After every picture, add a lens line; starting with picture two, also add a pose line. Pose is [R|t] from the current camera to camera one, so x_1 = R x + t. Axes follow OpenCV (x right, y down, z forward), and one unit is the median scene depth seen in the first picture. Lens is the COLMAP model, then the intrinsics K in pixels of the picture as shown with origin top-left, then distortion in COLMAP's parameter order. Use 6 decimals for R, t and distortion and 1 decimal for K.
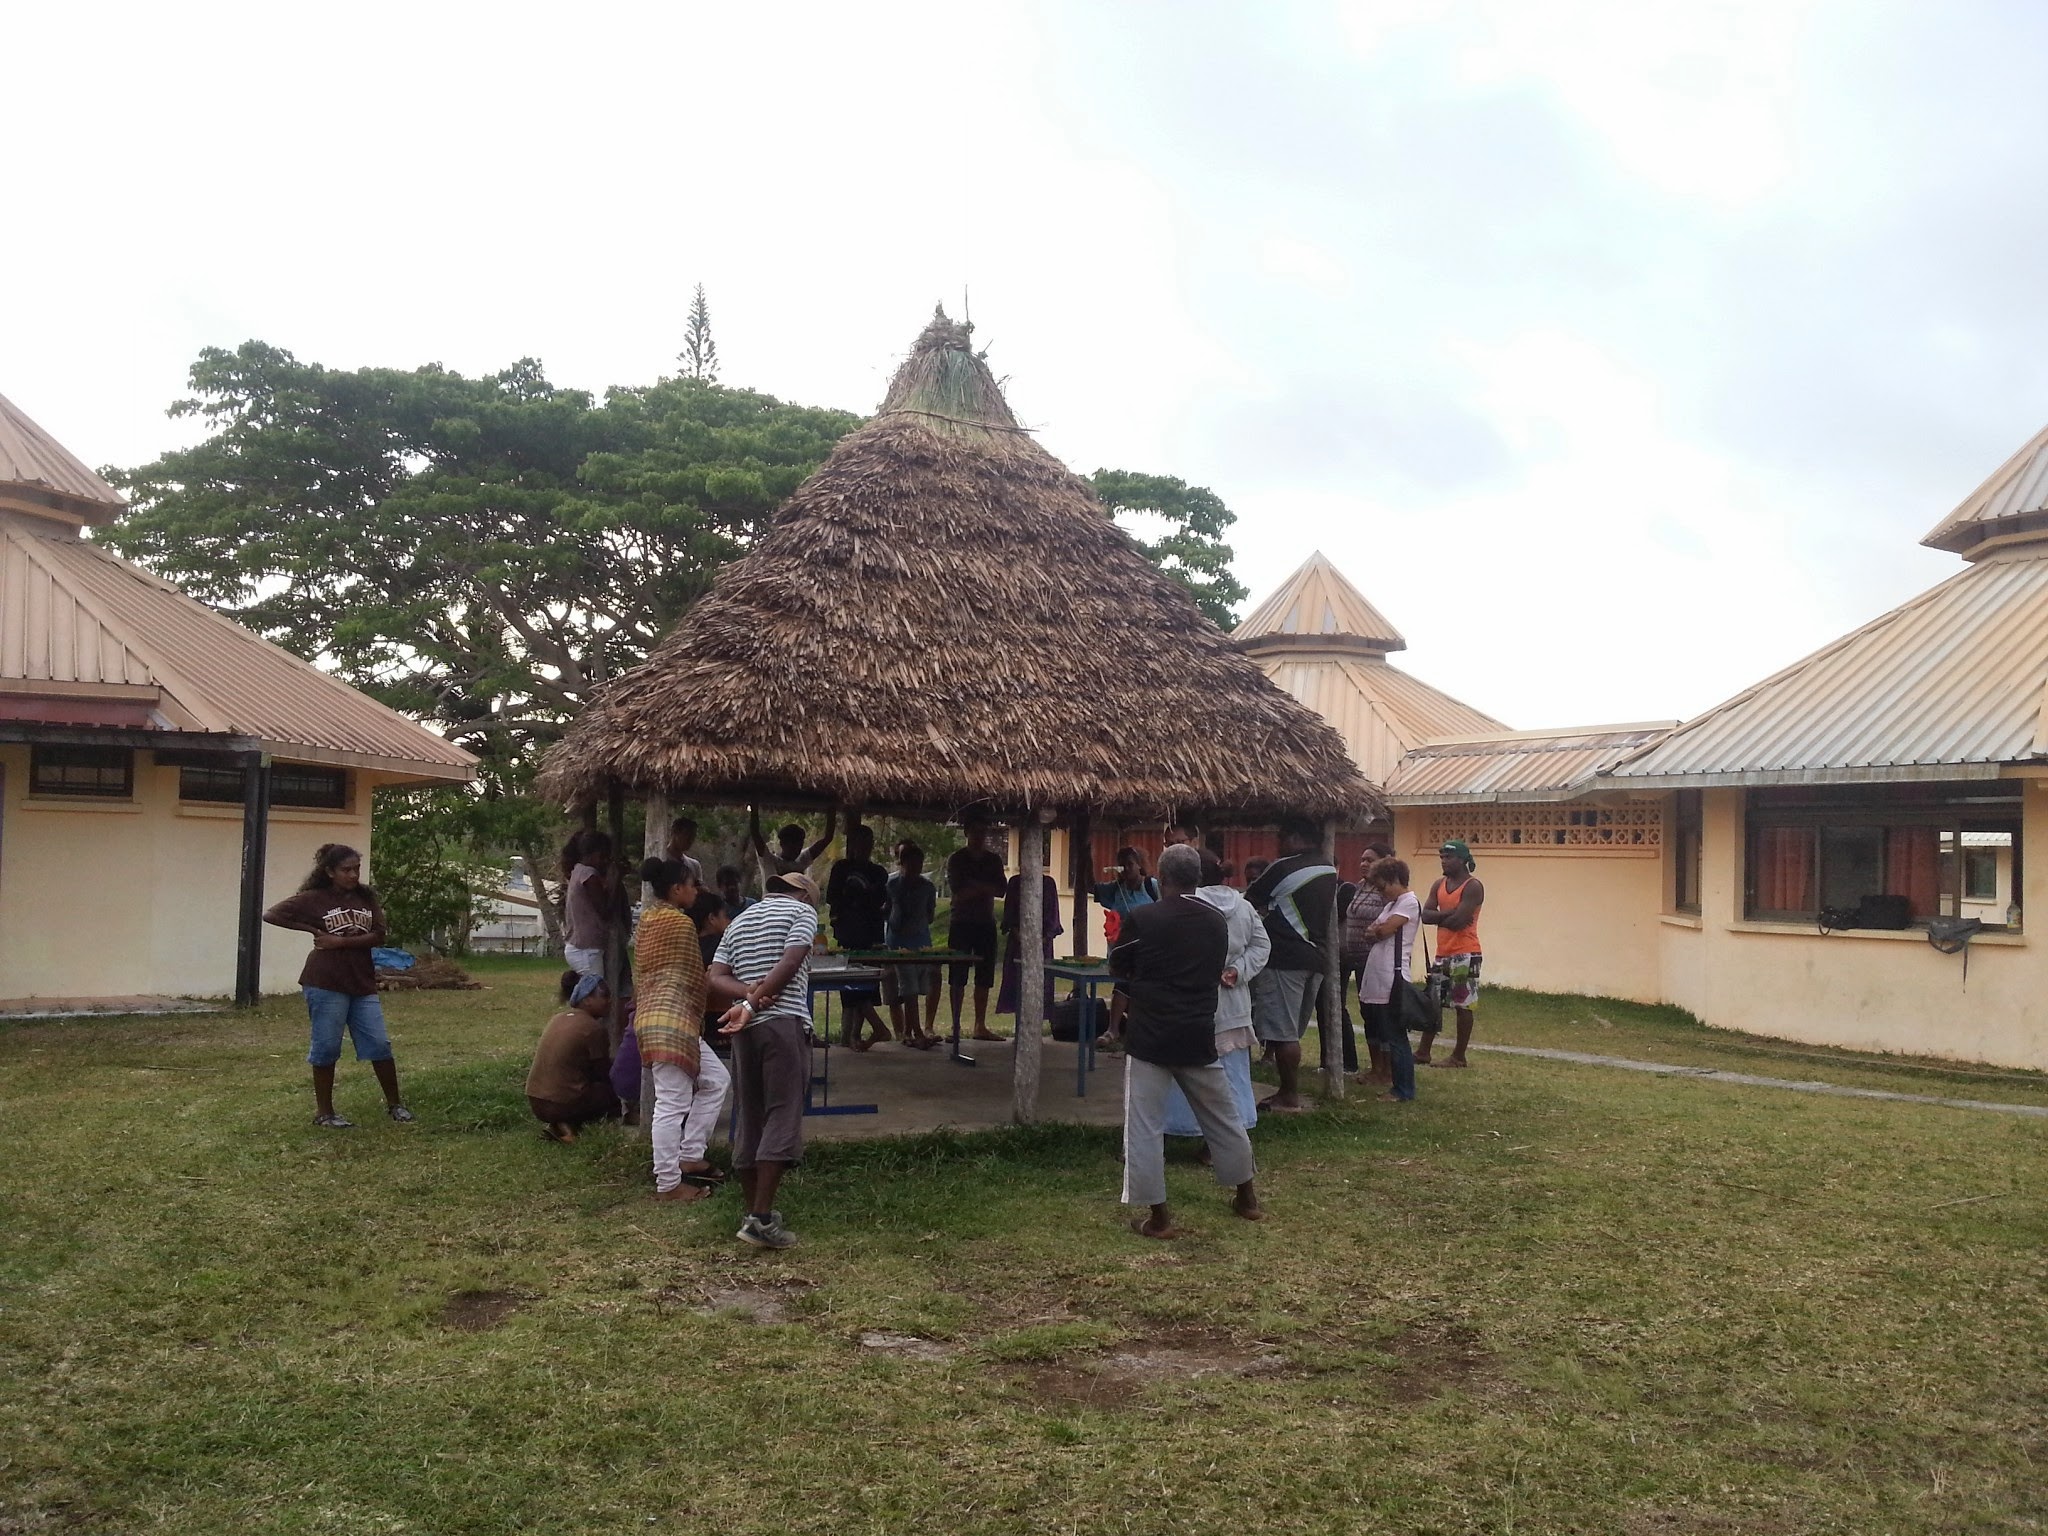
lens RADIAL K [[1737.0, 0, 1024.0], [0, 1737.0, 768.0], [0, 0, 1]] dist [-0.001821, -0.000772]
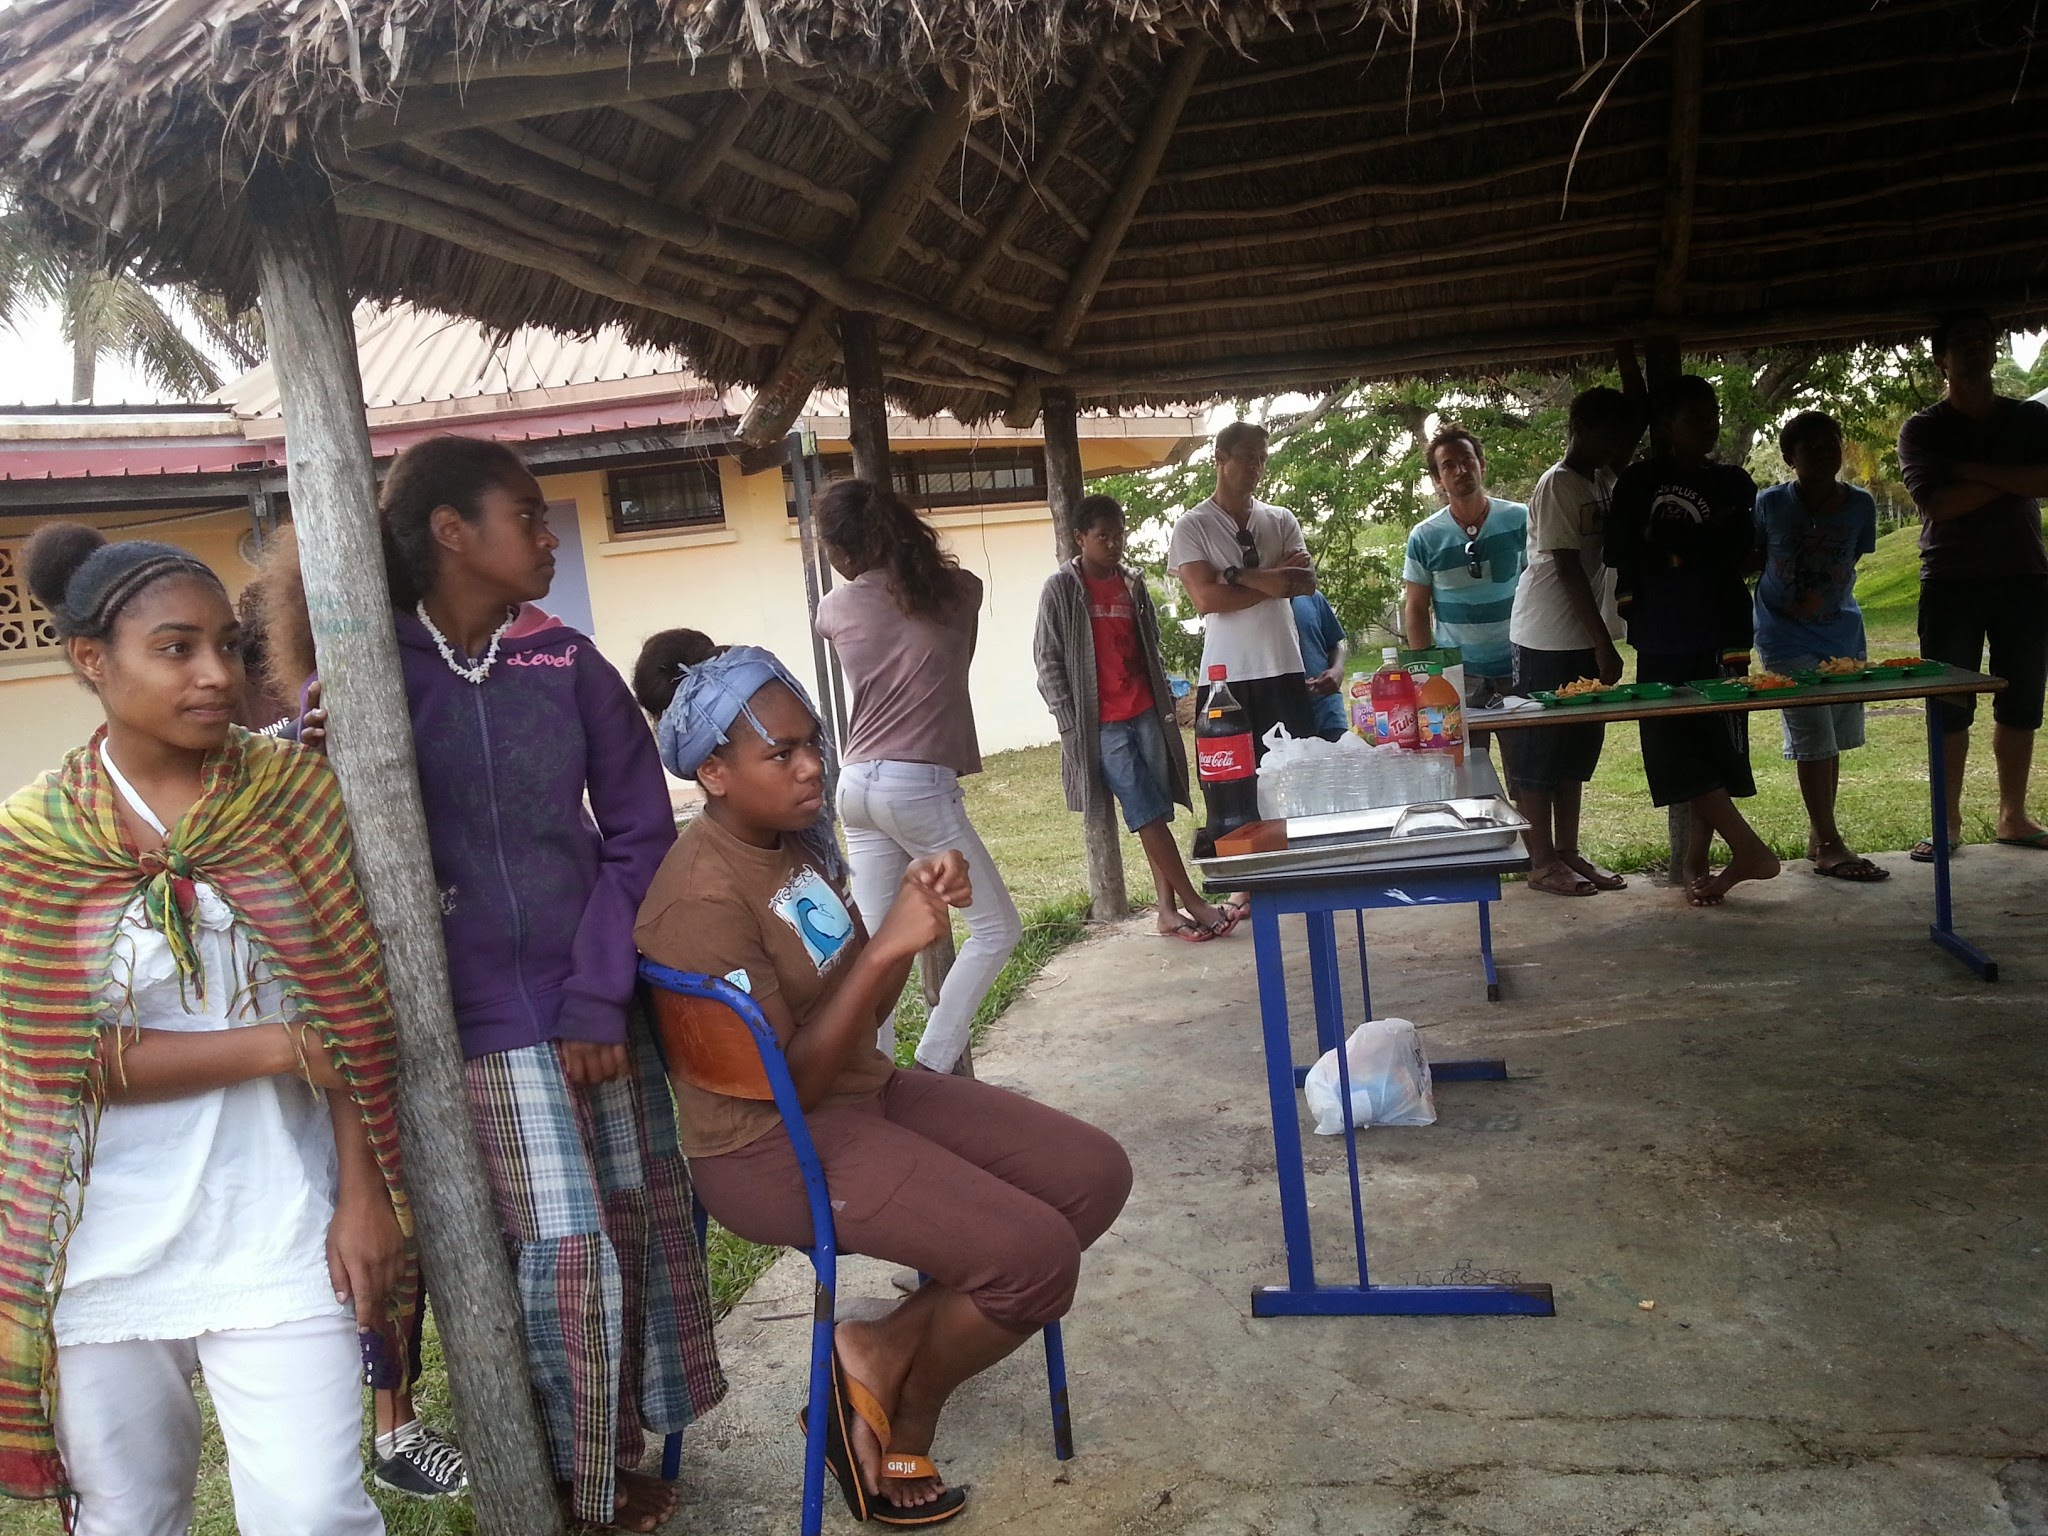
lens RADIAL K [[1737.0, 0, 1024.0], [0, 1737.0, 768.0], [0, 0, 1]] dist [-0.001821, -0.000772]
pose [[0.831747, -0.051238, -0.552786, 0.003684], [0.154905, 0.977604, 0.142463, 0.041444], [0.533106, -0.204122, 0.821055, 0.533039]]
